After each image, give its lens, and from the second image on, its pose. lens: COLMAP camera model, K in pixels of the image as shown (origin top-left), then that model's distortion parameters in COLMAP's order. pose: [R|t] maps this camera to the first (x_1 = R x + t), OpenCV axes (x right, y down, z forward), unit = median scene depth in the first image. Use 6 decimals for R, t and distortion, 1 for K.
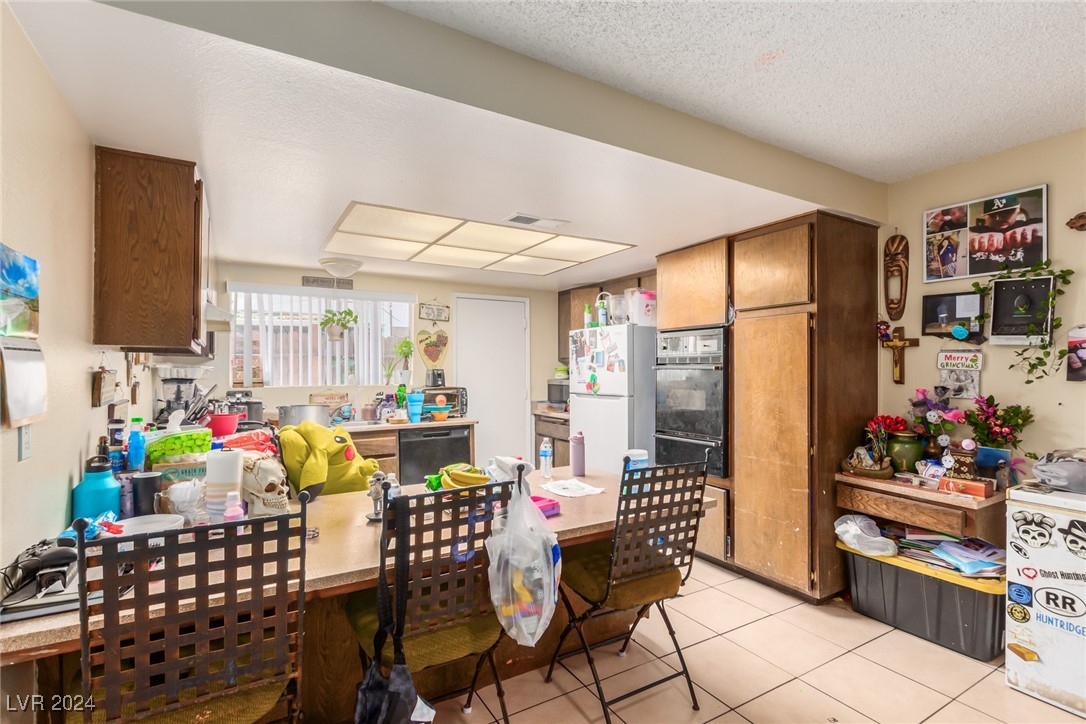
lens RADIAL K [[508.4, 0, 540.6], [0, 508.4, 368.8], [0, 0, 1]] dist [0.003297, 0.000057]
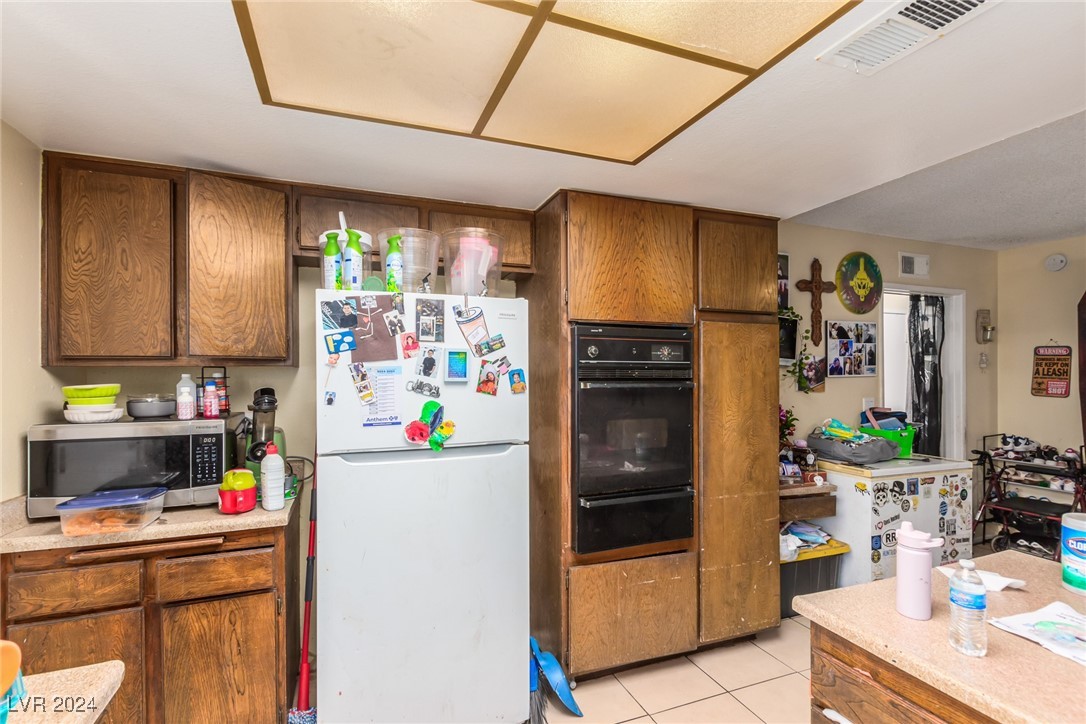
lens RADIAL K [[508.4, 0, 541.7], [0, 508.4, 371.9], [0, 0, 1]] dist [0.003297, 0.000057]
pose [[0.162702, 0.006042, 0.986657, -0.308630], [-0.000933, 0.999982, -0.005970, -0.012184], [-0.986675, 0.000050, 0.162704, 0.849742]]
